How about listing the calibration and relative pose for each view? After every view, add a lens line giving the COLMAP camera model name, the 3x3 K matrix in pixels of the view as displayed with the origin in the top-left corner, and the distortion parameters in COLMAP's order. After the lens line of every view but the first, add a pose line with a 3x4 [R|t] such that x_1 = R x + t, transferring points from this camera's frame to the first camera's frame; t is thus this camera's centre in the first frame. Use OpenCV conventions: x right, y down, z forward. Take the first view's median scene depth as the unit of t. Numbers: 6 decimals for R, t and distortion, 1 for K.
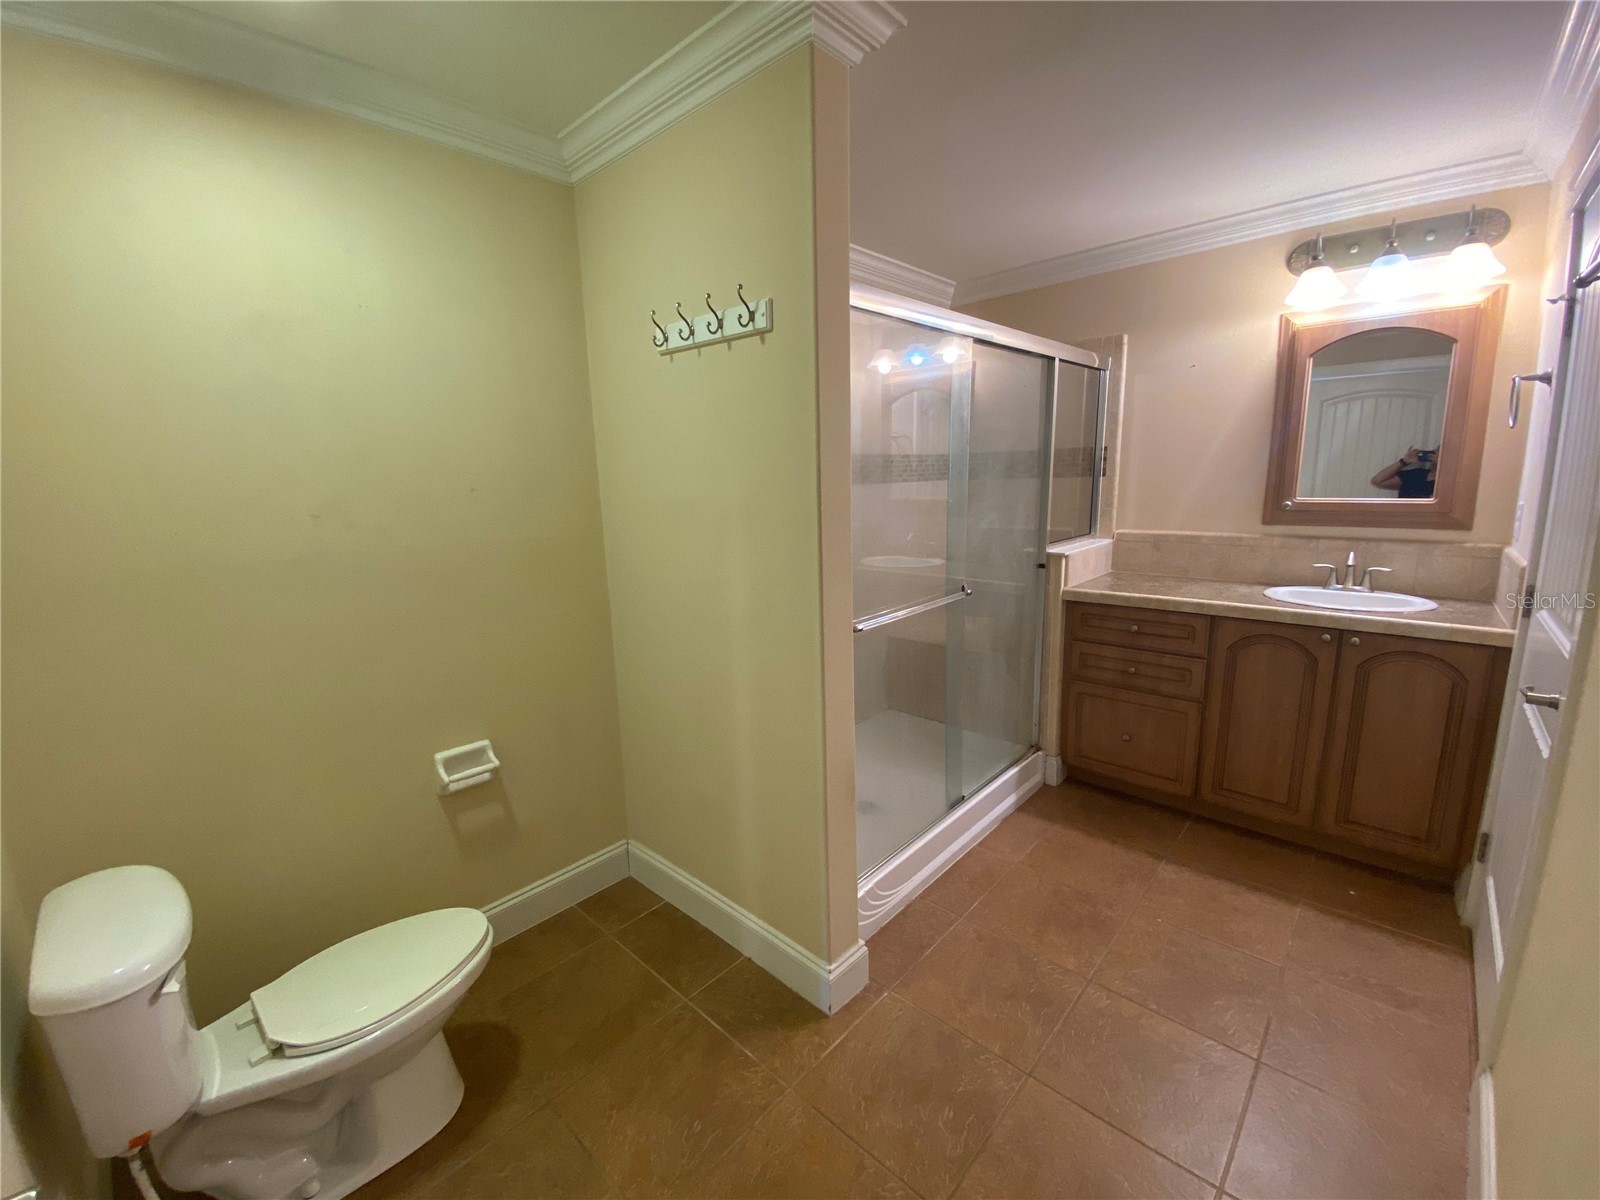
lens RADIAL K [[649.5, 0, 805.4], [0, 649.5, 596.3], [0, 0, 1]] dist [0.006890, -0.013859]
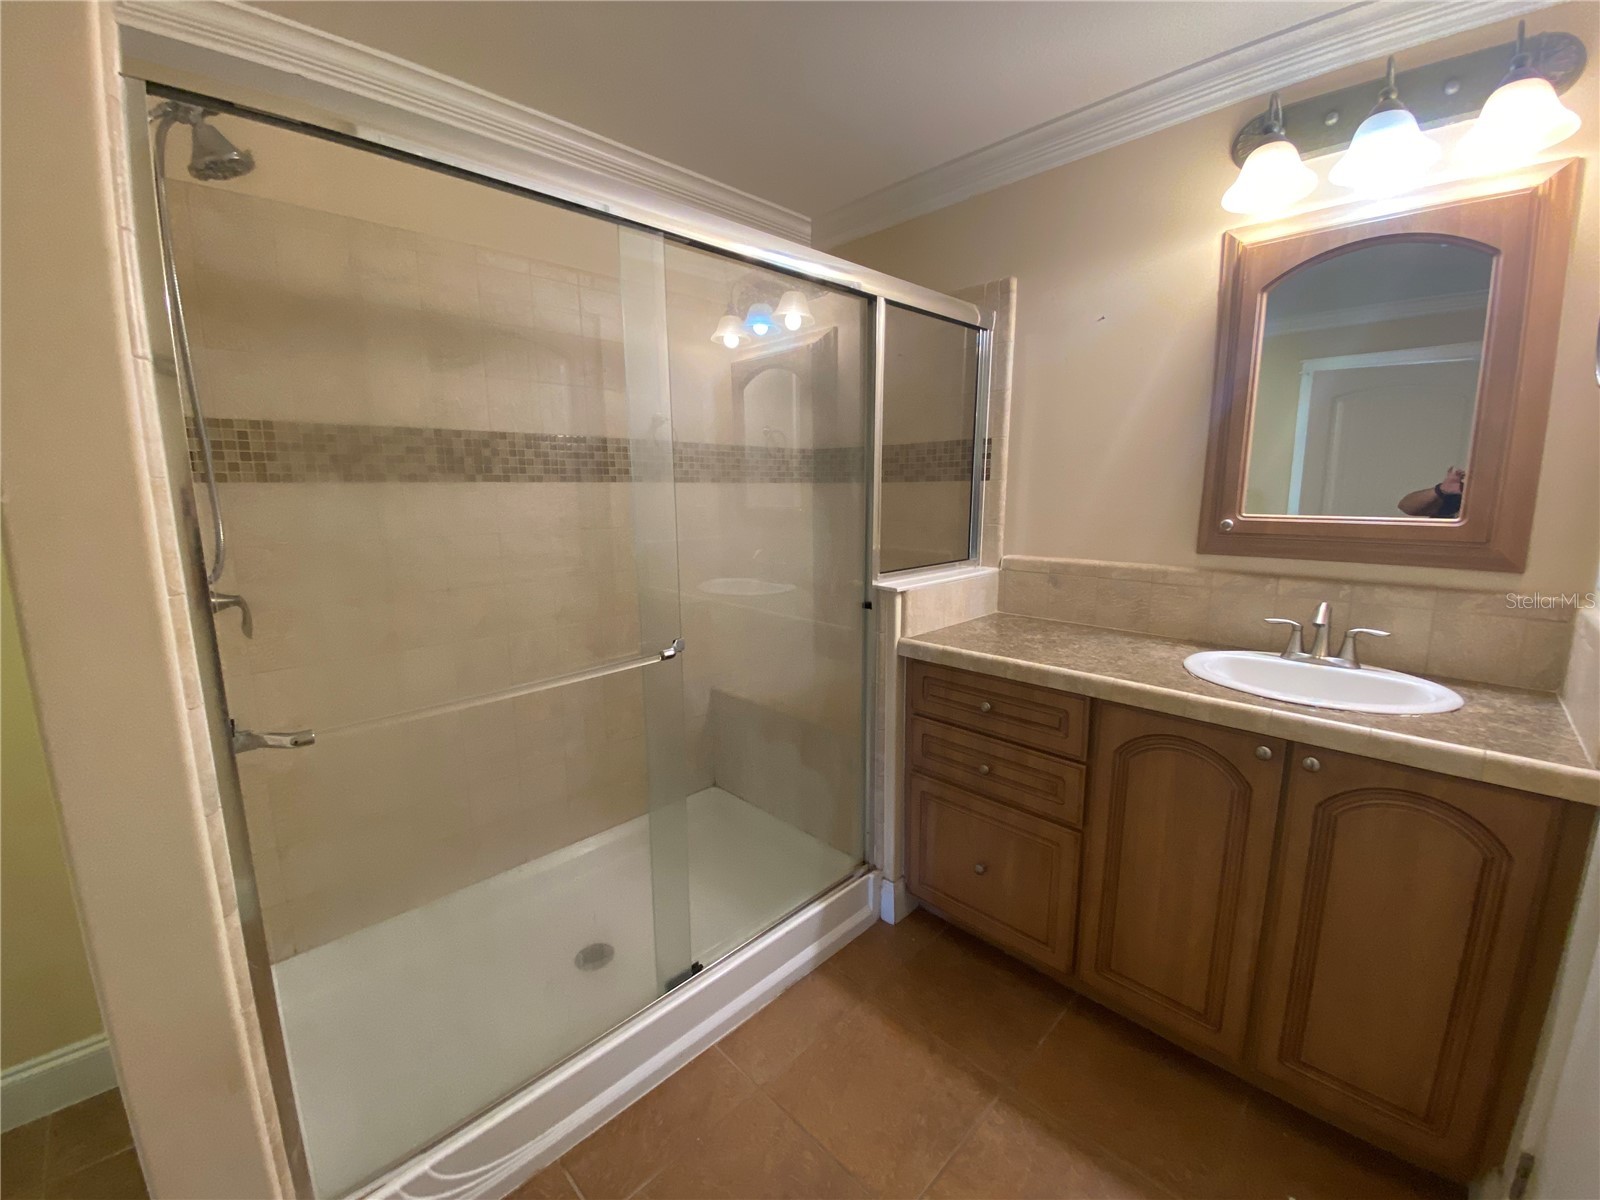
lens RADIAL K [[649.5, 0, 808.8], [0, 649.5, 595.8], [0, 0, 1]] dist [0.006890, -0.013859]
pose [[0.999054, 0.028129, -0.033171, 0.359224], [-0.028724, 0.999432, -0.017606, -0.048048], [0.032657, 0.018542, 0.999295, 0.351683]]
